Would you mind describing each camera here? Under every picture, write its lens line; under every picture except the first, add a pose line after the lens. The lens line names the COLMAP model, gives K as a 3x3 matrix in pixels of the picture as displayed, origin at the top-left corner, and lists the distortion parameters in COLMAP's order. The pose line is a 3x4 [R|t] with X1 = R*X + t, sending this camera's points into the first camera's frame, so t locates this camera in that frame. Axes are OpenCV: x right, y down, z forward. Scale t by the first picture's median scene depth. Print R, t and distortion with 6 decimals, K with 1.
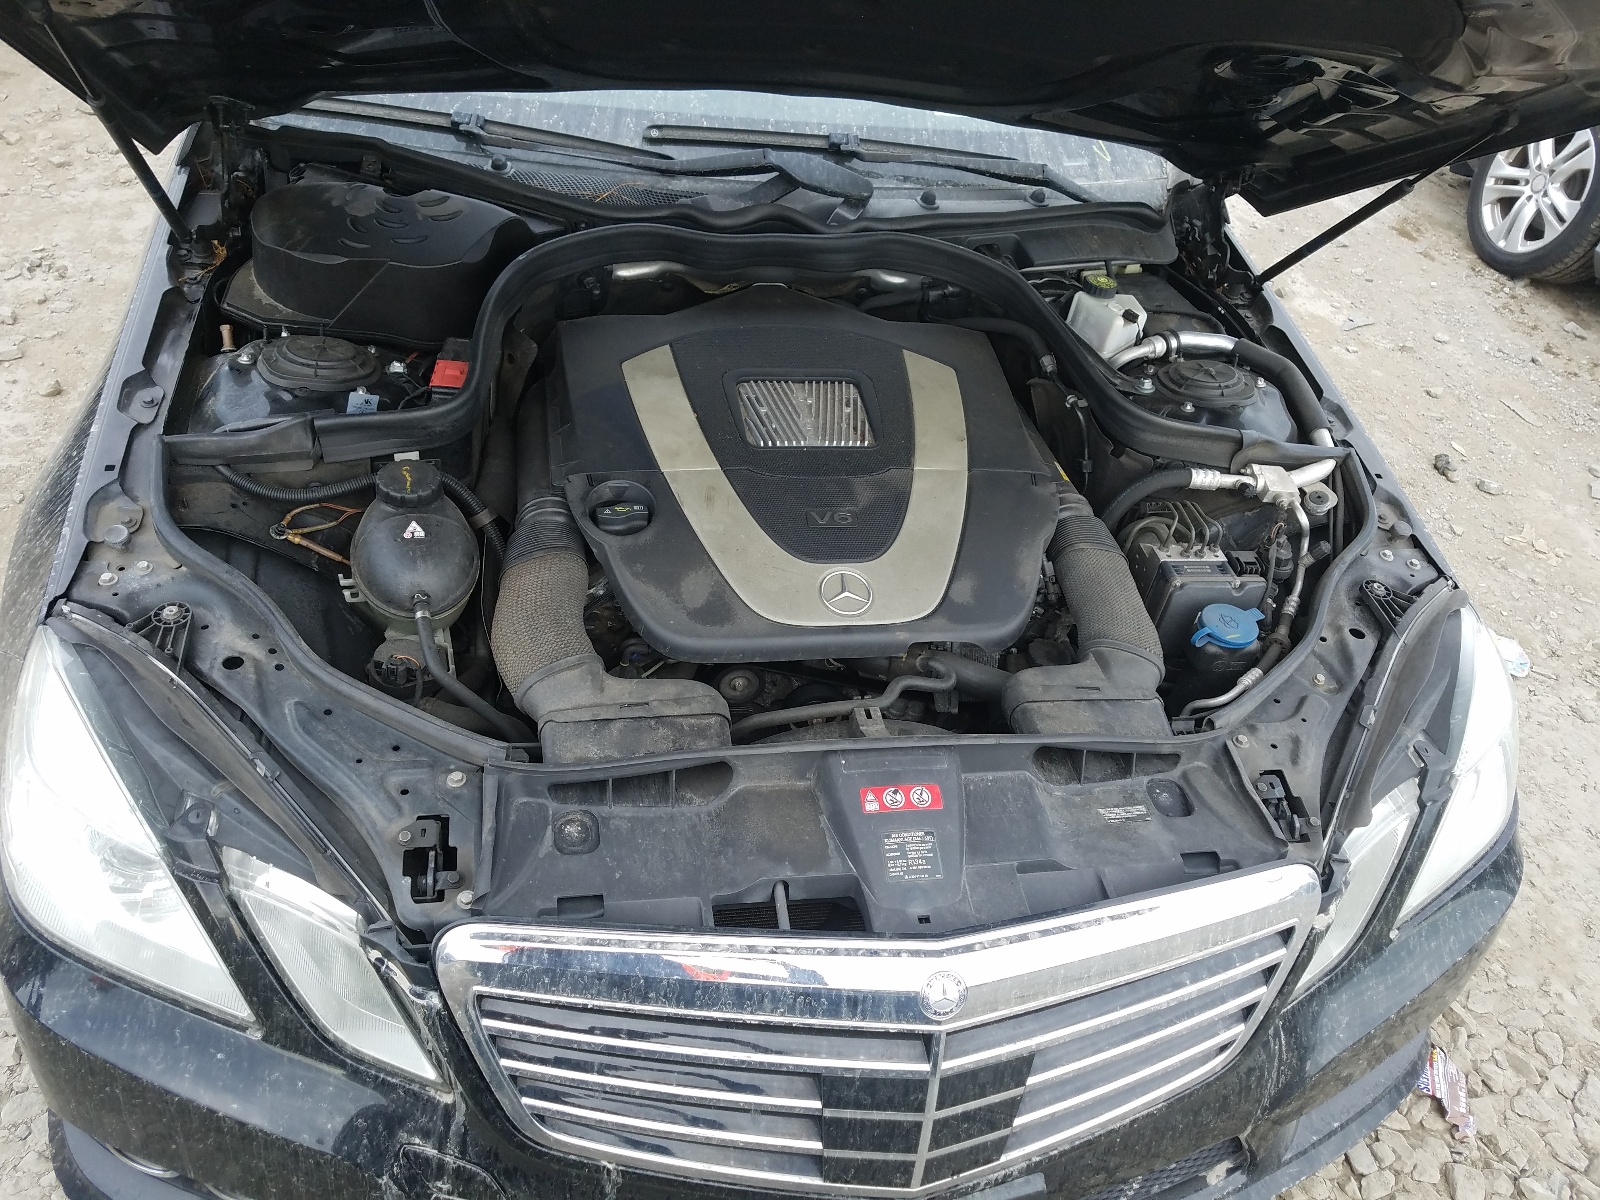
lens RADIAL K [[1227.1, 0, 800.4], [0, 1227.1, 605.0], [0, 0, 1]] dist [0.006076, -0.001604]
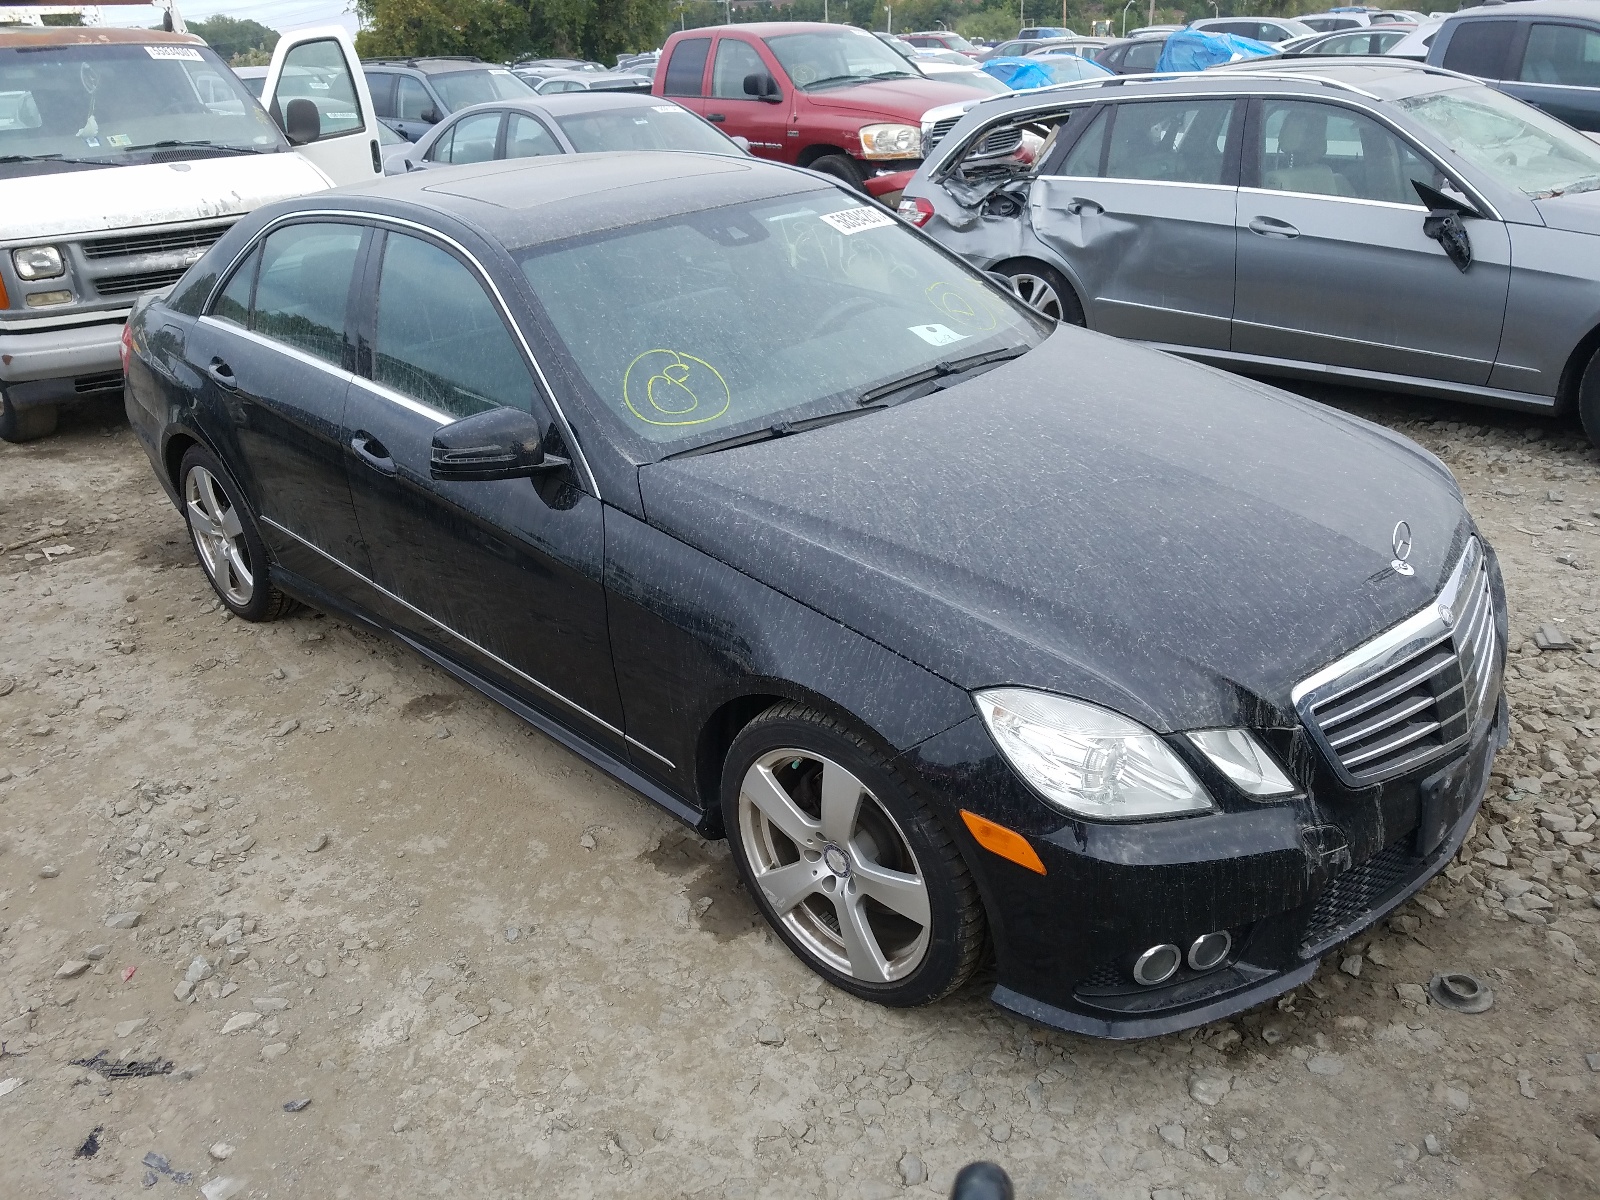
lens RADIAL K [[1227.1, 0, 800.4], [0, 1227.1, 605.0], [0, 0, 1]] dist [0.006076, -0.001604]
pose [[0.801537, -0.410734, 0.434553, -1.025238], [0.506143, 0.852997, -0.127343, 0.006603], [-0.318369, 0.322016, 0.891598, -0.321566]]
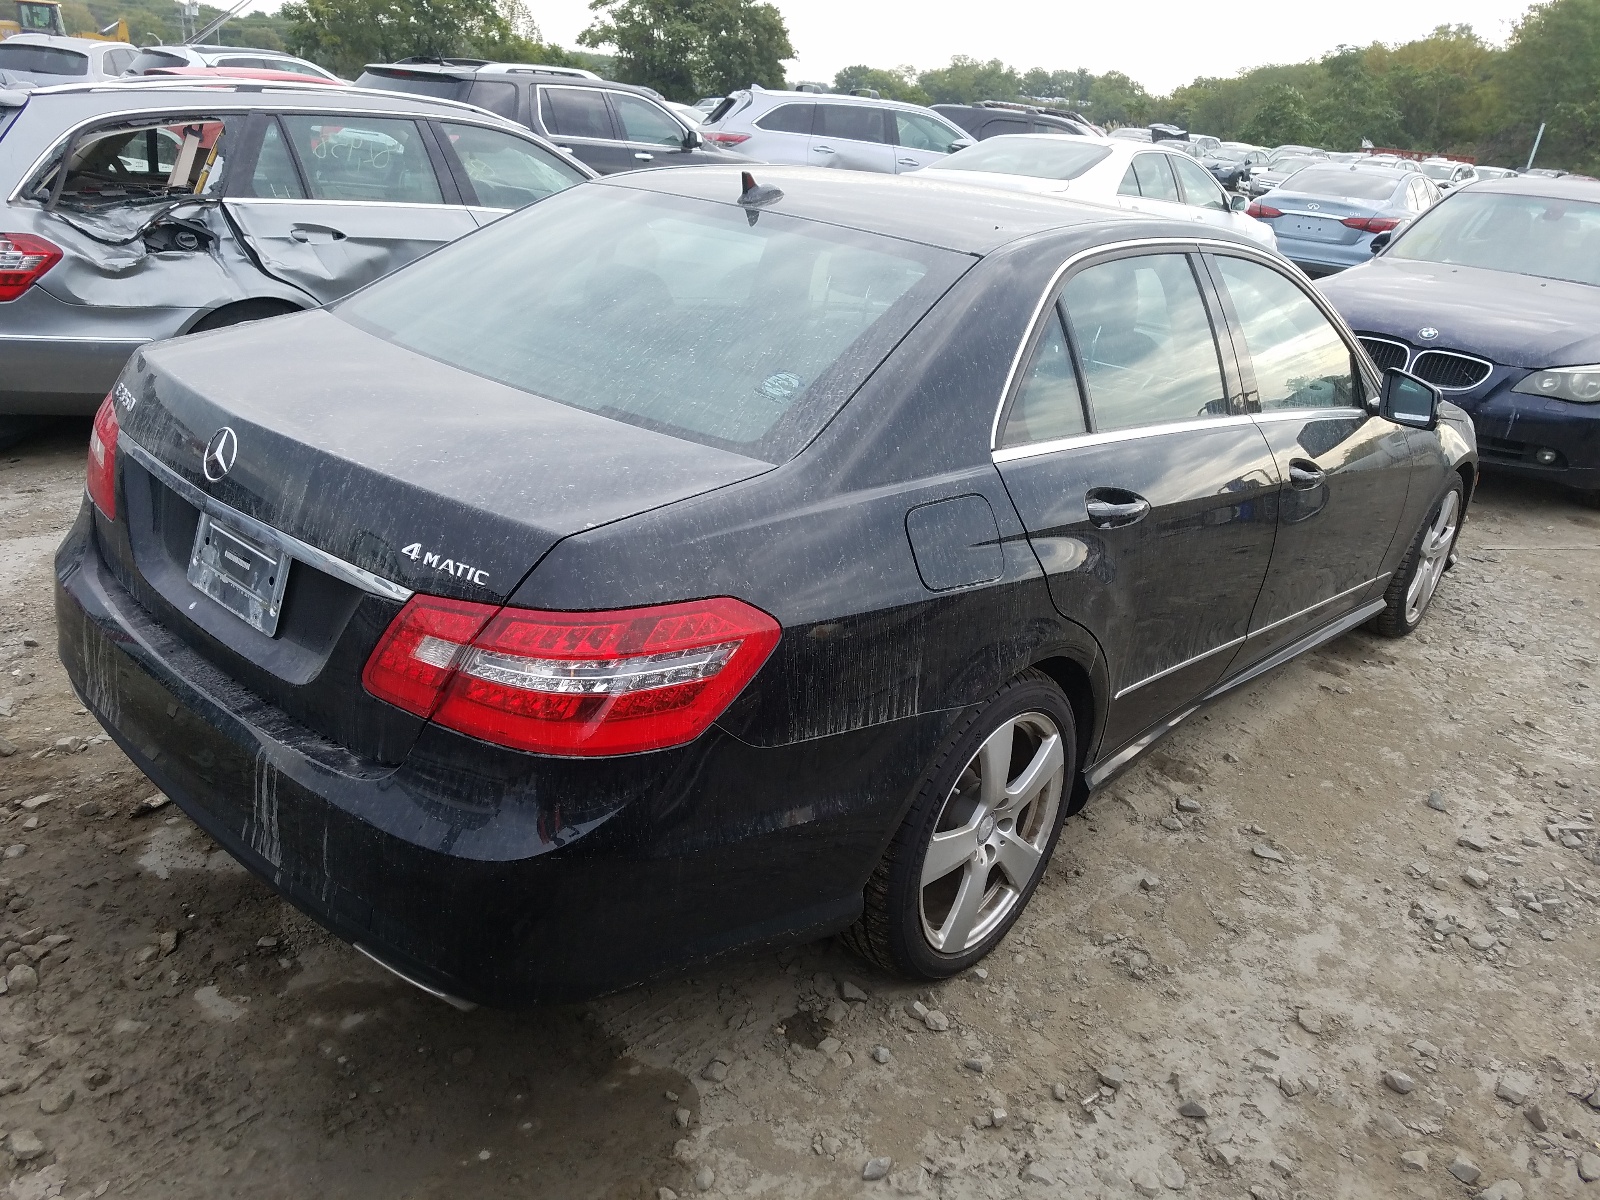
lens RADIAL K [[1227.1, 0, 800.4], [0, 1227.1, 605.0], [0, 0, 1]] dist [0.006076, -0.001604]
pose [[-0.591181, -0.467261, 0.657398, -1.466795], [0.385099, 0.552640, 0.739113, -2.173705], [-0.708663, 0.690113, -0.146769, 2.304981]]
